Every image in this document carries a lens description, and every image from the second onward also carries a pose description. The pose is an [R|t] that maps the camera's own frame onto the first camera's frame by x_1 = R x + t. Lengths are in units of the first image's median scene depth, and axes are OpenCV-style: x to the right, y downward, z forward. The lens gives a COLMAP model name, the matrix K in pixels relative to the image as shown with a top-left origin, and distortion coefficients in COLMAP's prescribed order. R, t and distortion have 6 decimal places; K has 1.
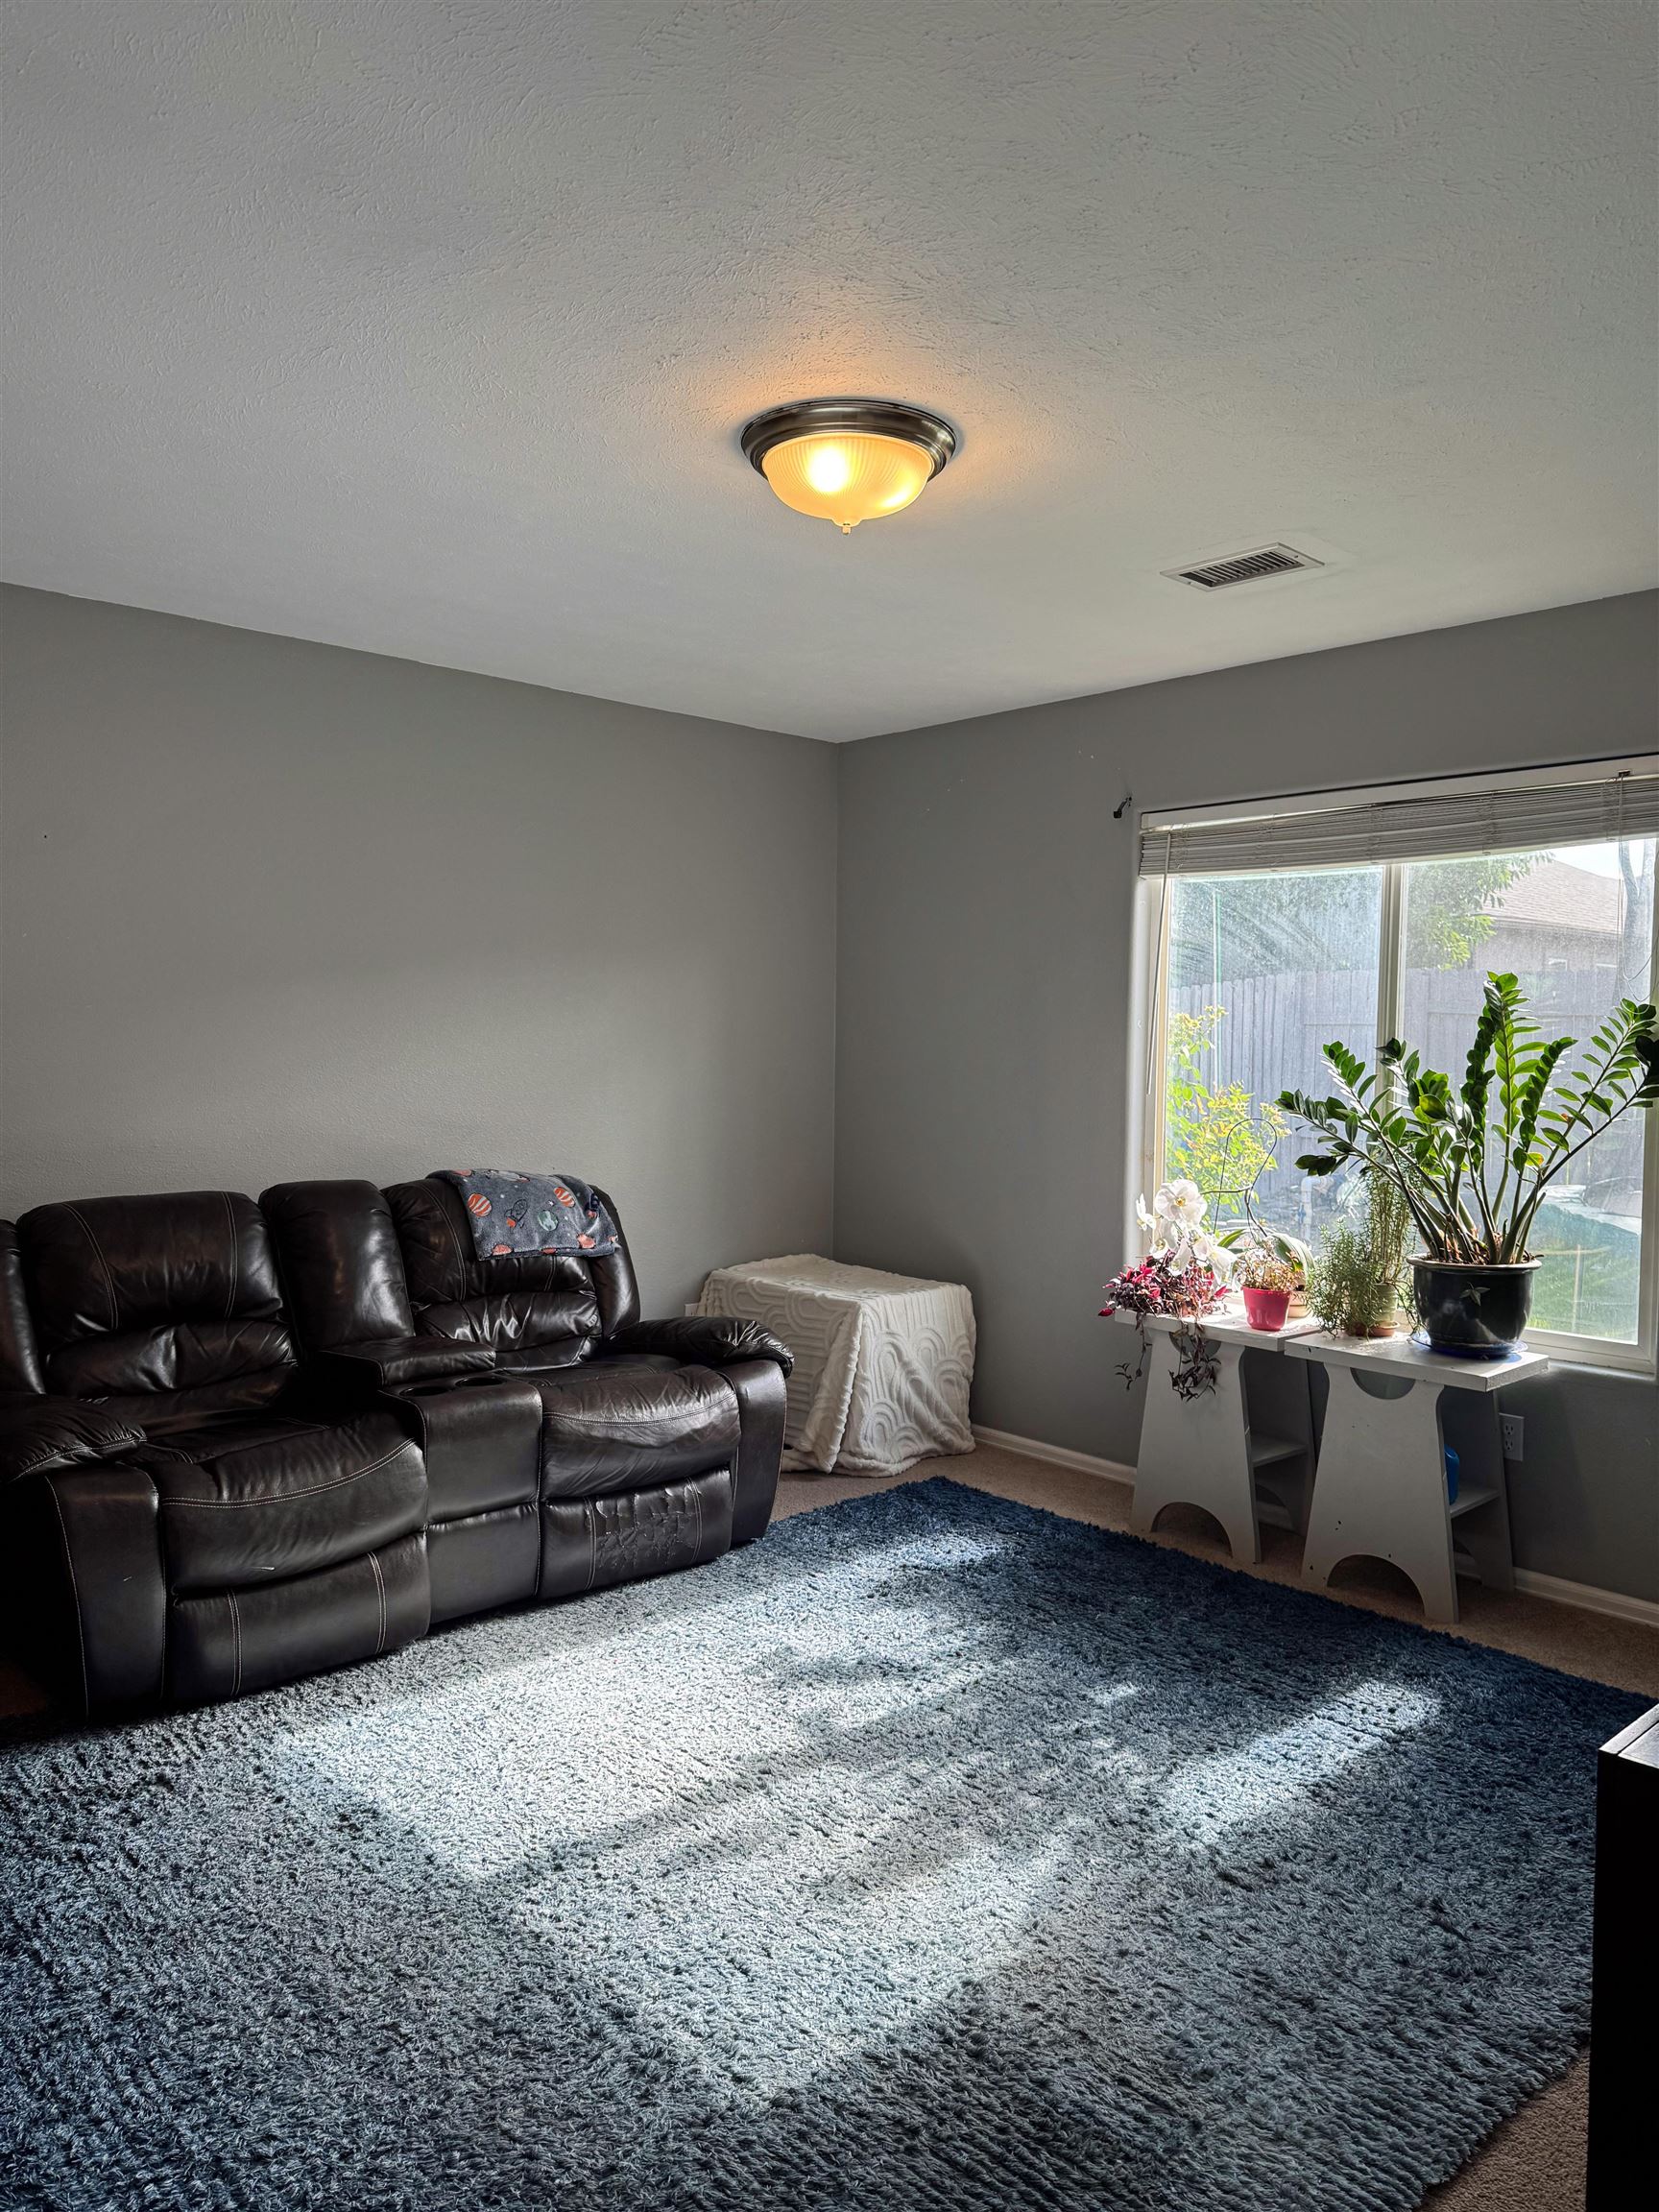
lens RADIAL K [[1524.3, 0, 834.7], [0, 1524.3, 1118.5], [0, 0, 1]] dist [0.052188, -0.004069]
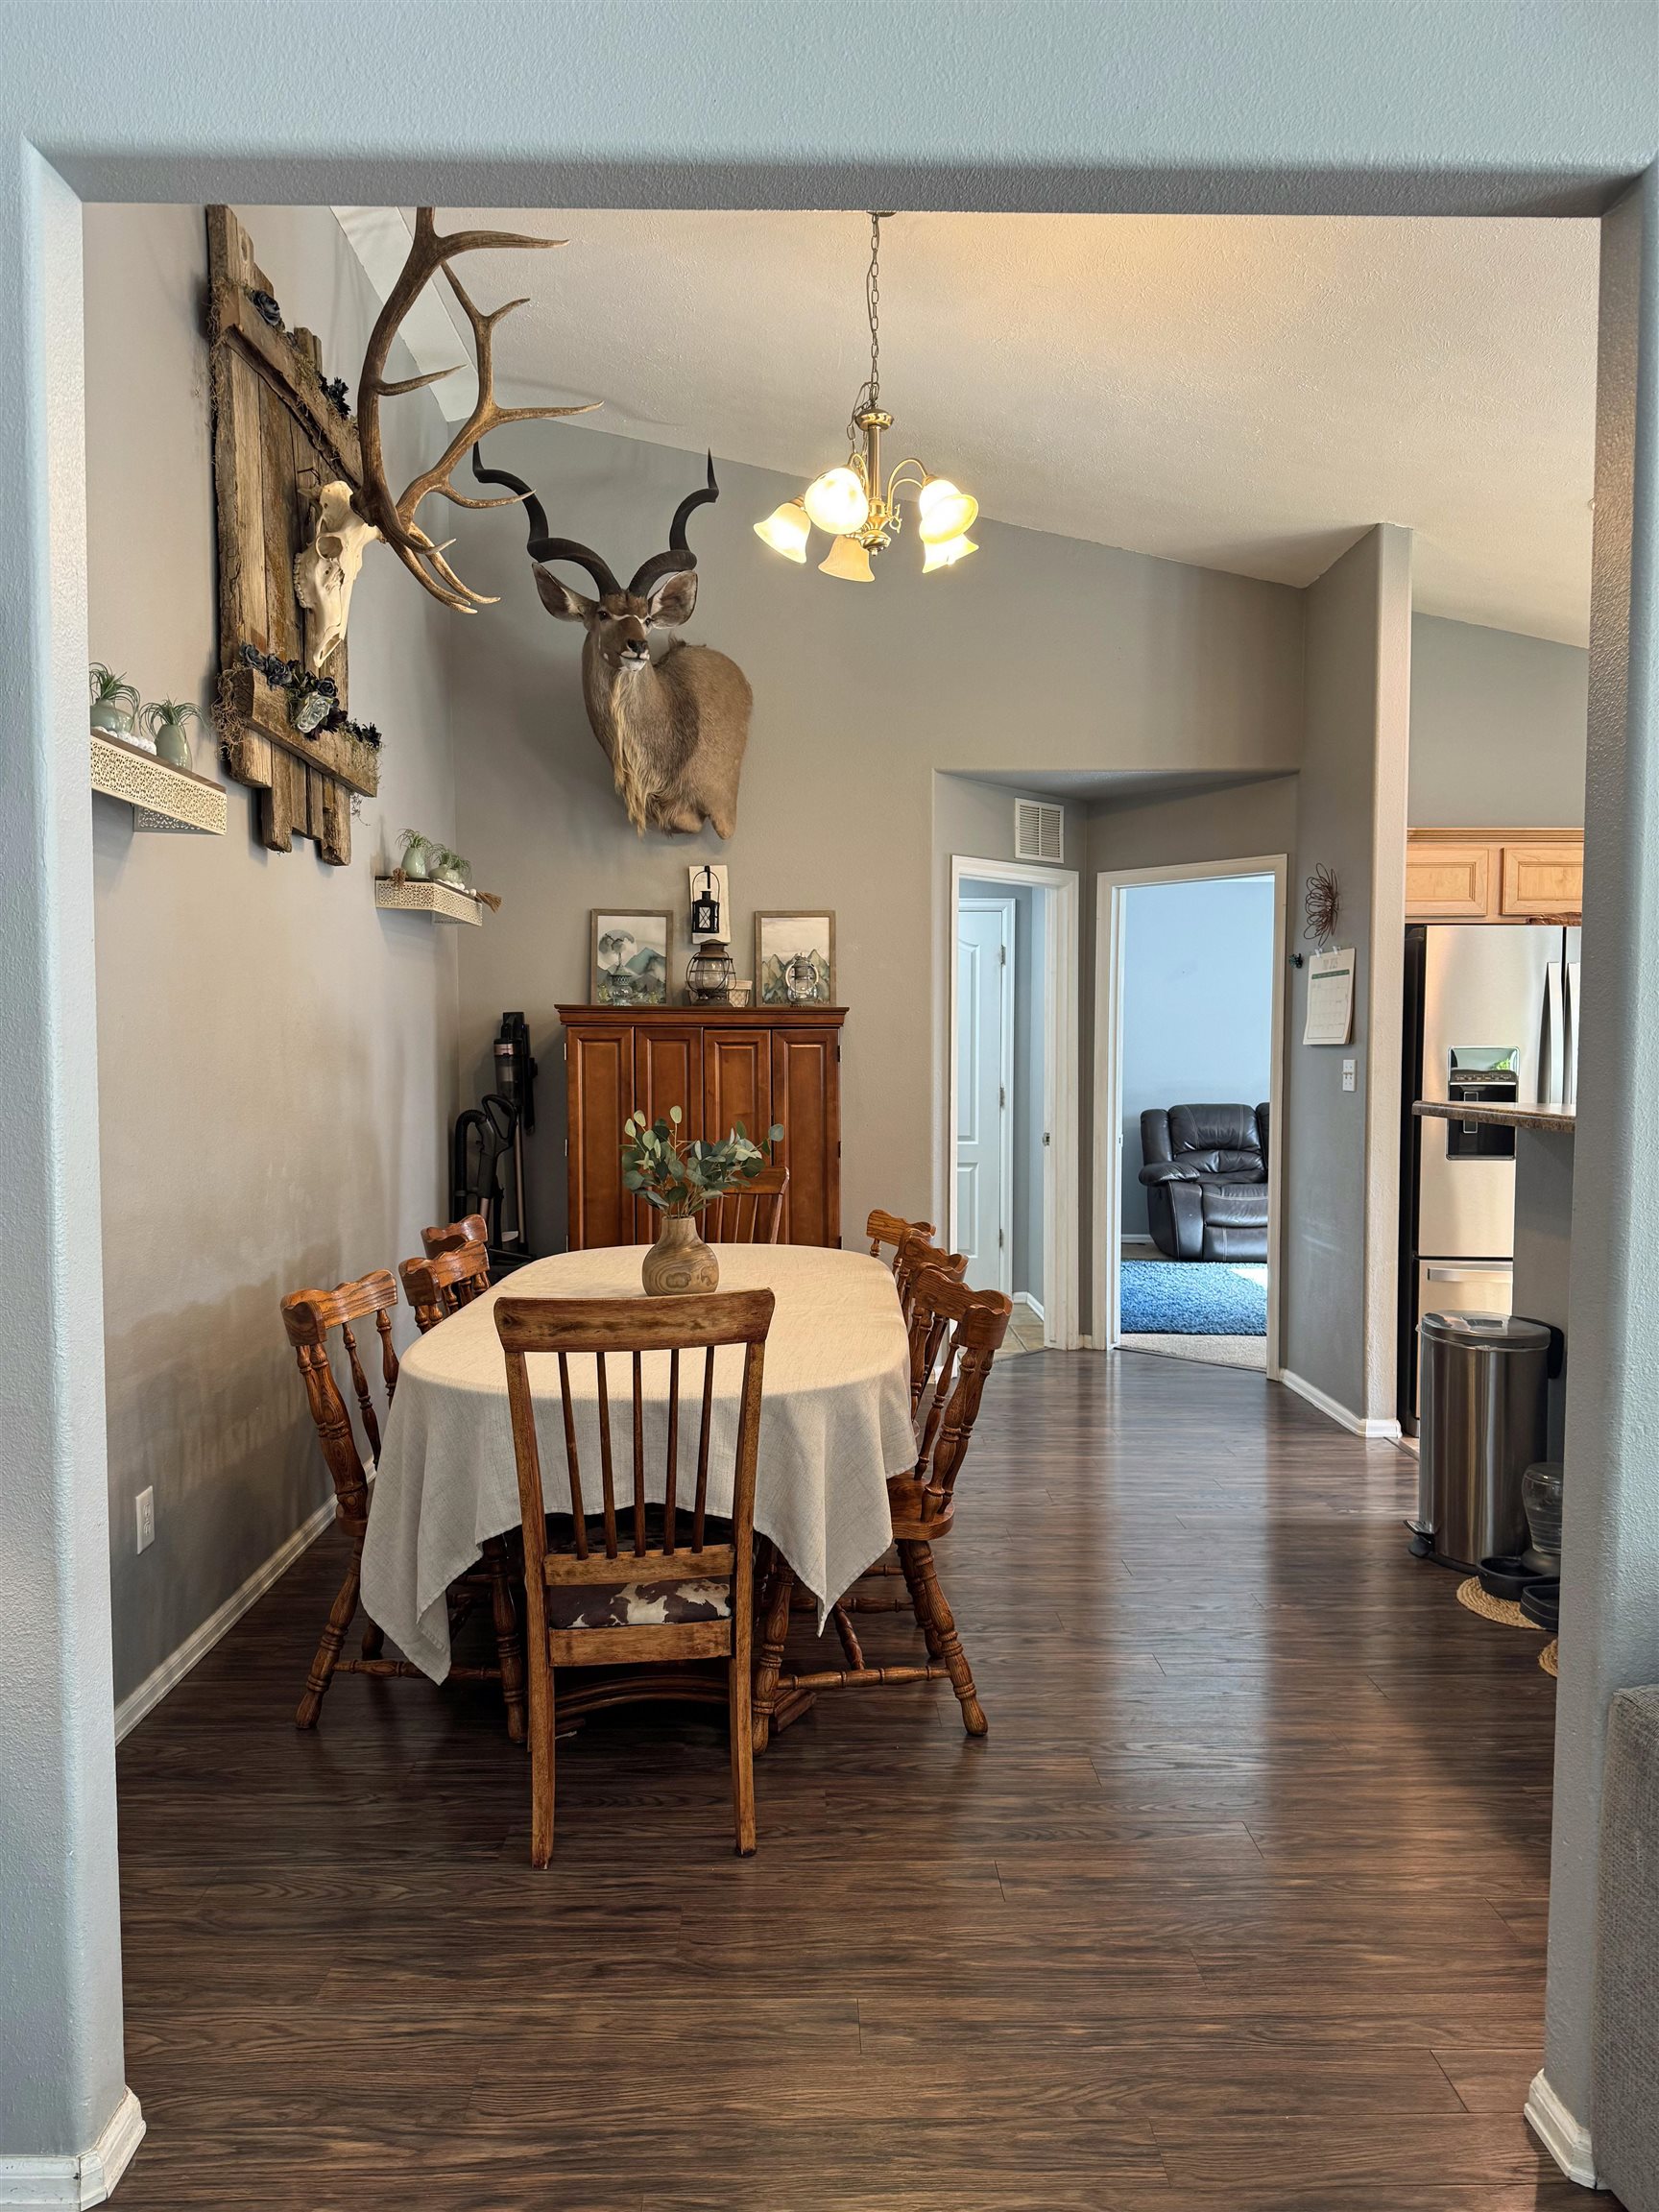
lens RADIAL K [[1524.3, 0, 825.9], [0, 1524.3, 1123.4], [0, 0, 1]] dist [0.052188, -0.004069]
pose [[0.738292, 0.030904, -0.673773, 1.007097], [-0.038245, 0.999261, 0.003926, 0.124042], [0.673397, 0.022870, 0.738928, -1.666841]]
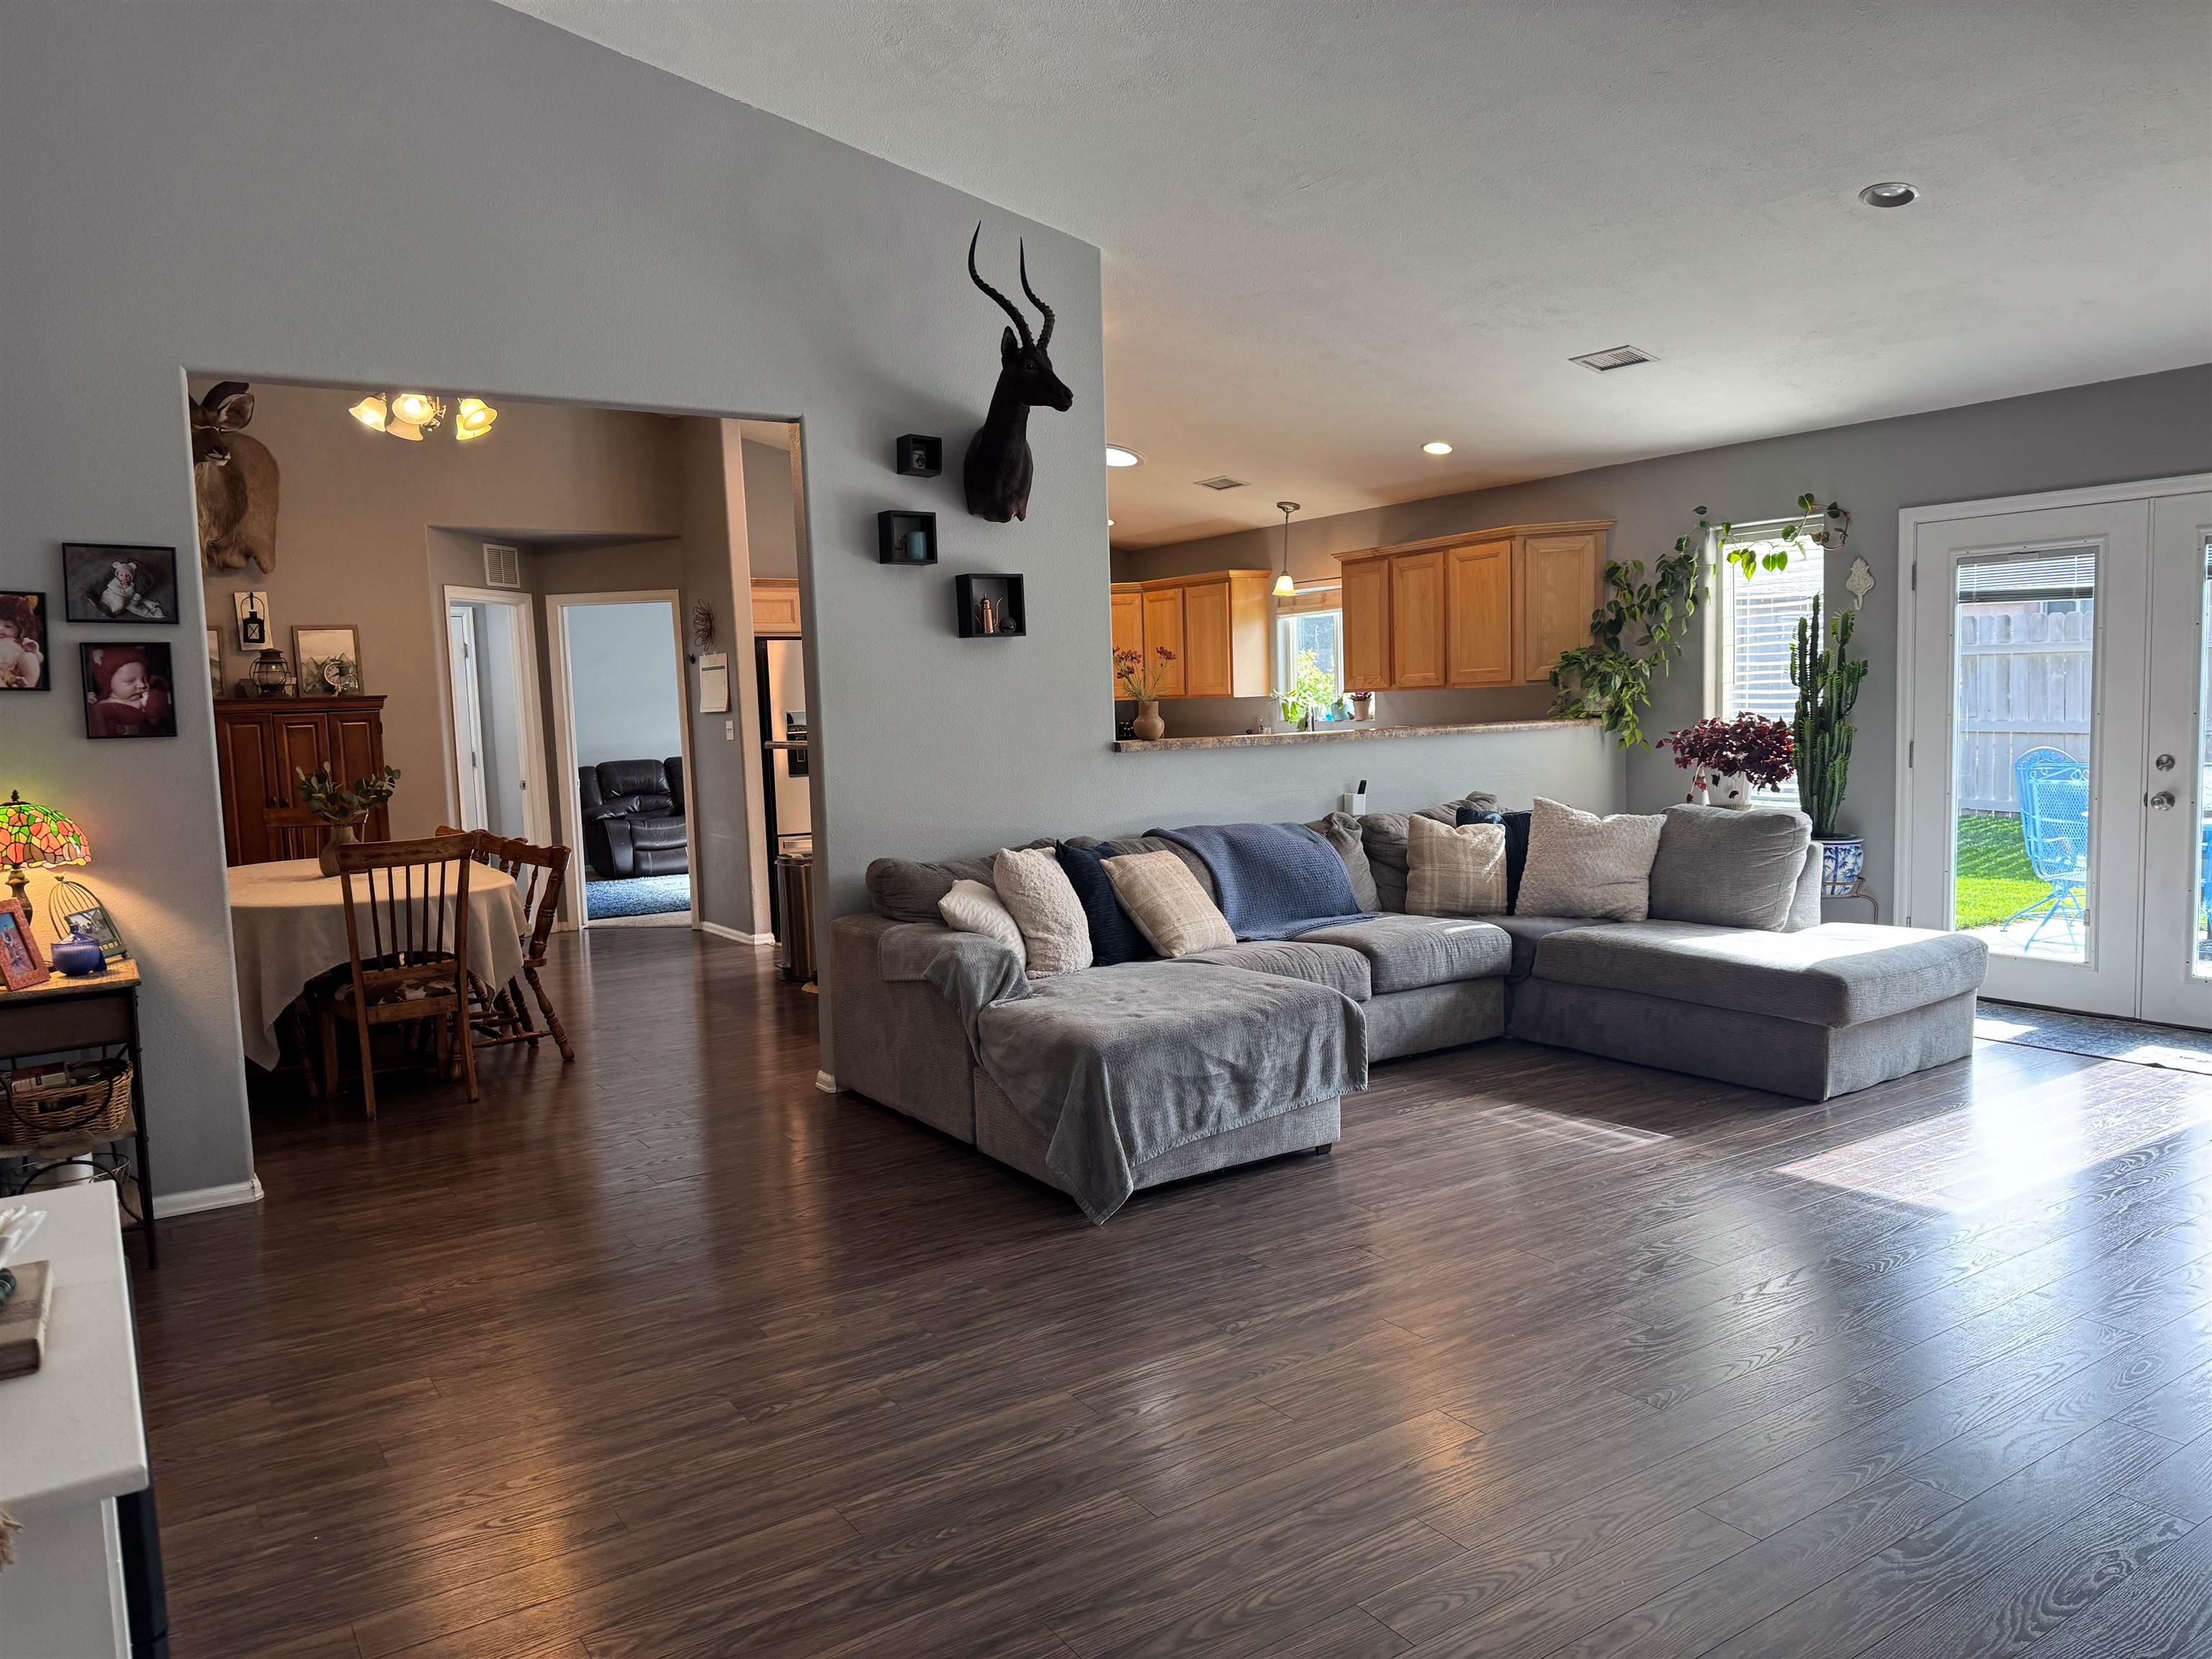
lens RADIAL K [[1524.3, 0, 1105.6], [0, 1524.3, 842.4], [0, 0, 1]] dist [0.052188, -0.004069]
pose [[0.984354, -0.021661, -0.174864, 1.438952], [0.027893, 0.999057, 0.033260, 0.185424], [0.173979, -0.037617, 0.984031, -2.637178]]
